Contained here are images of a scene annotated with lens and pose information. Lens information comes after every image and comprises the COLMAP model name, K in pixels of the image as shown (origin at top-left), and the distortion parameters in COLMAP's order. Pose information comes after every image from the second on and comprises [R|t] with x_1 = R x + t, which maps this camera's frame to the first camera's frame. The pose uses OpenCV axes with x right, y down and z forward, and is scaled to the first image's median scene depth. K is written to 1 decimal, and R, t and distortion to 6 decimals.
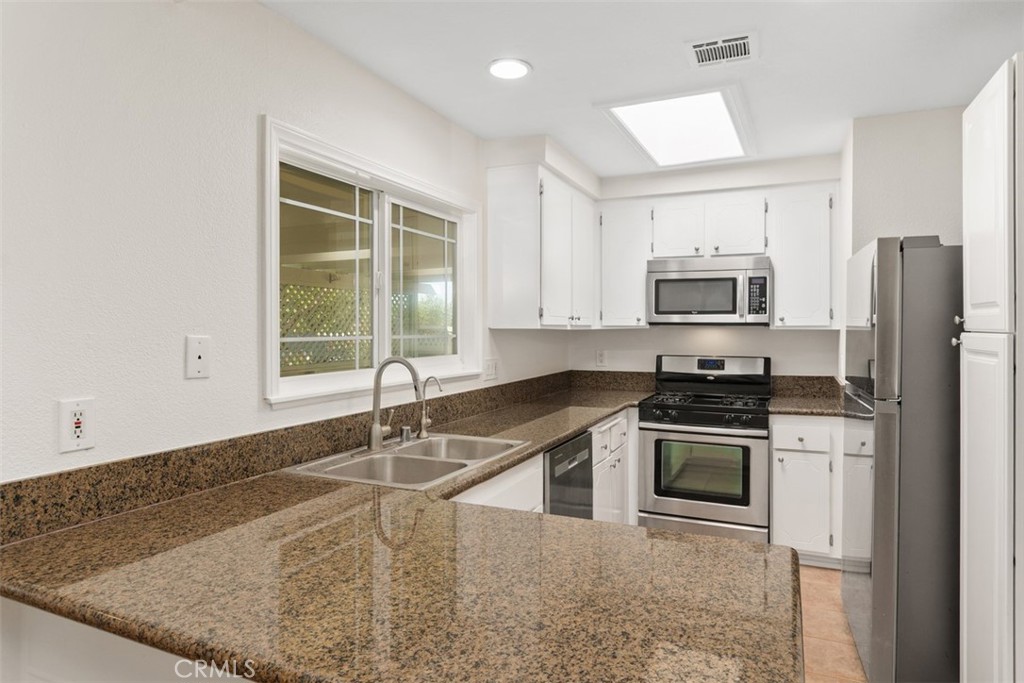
lens RADIAL K [[610.6, 0, 510.8], [0, 610.6, 327.9], [0, 0, 1]] dist [-0.001628, 0.000371]
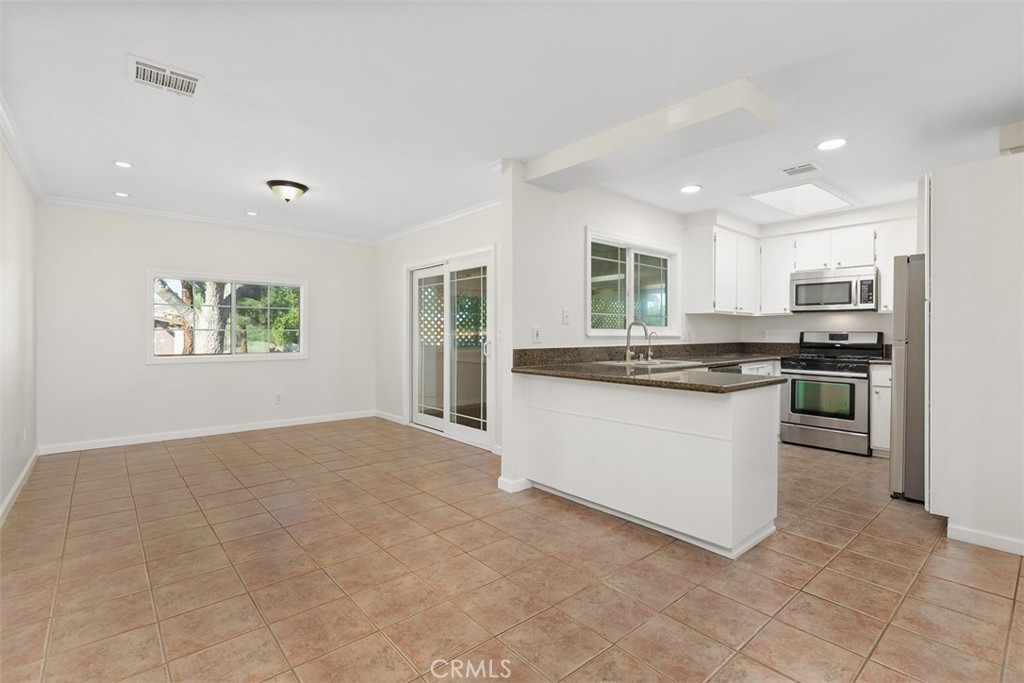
lens RADIAL K [[466.0, 0, 520.2], [0, 466.0, 333.6], [0, 0, 1]] dist [0.013824, -0.000341]
pose [[0.913773, 0.003729, -0.406208, 0.080903], [-0.003491, 0.999993, 0.001327, 0.060868], [0.406210, 0.000206, 0.913780, -0.512683]]
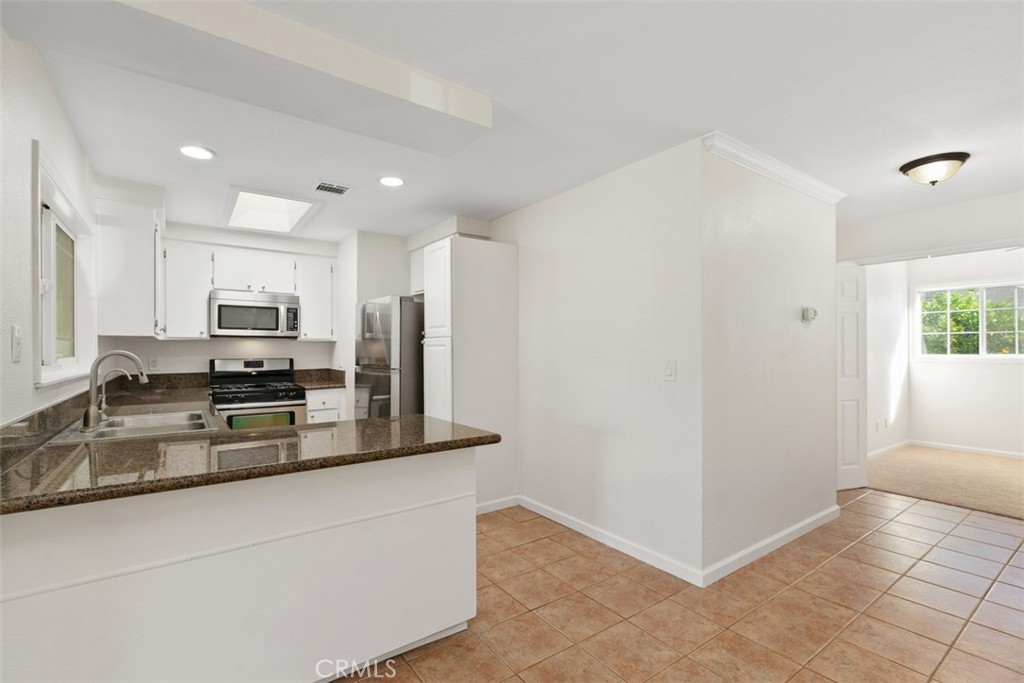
lens RADIAL K [[462.0, 0, 509.5], [0, 462.0, 345.9], [0, 0, 1]] dist [-0.000805, -0.000267]
pose [[0.502311, 0.004516, 0.864675, -0.388293], [0.004348, 0.999961, -0.007748, 0.030695], [-0.864676, 0.007651, 0.502272, -0.122265]]
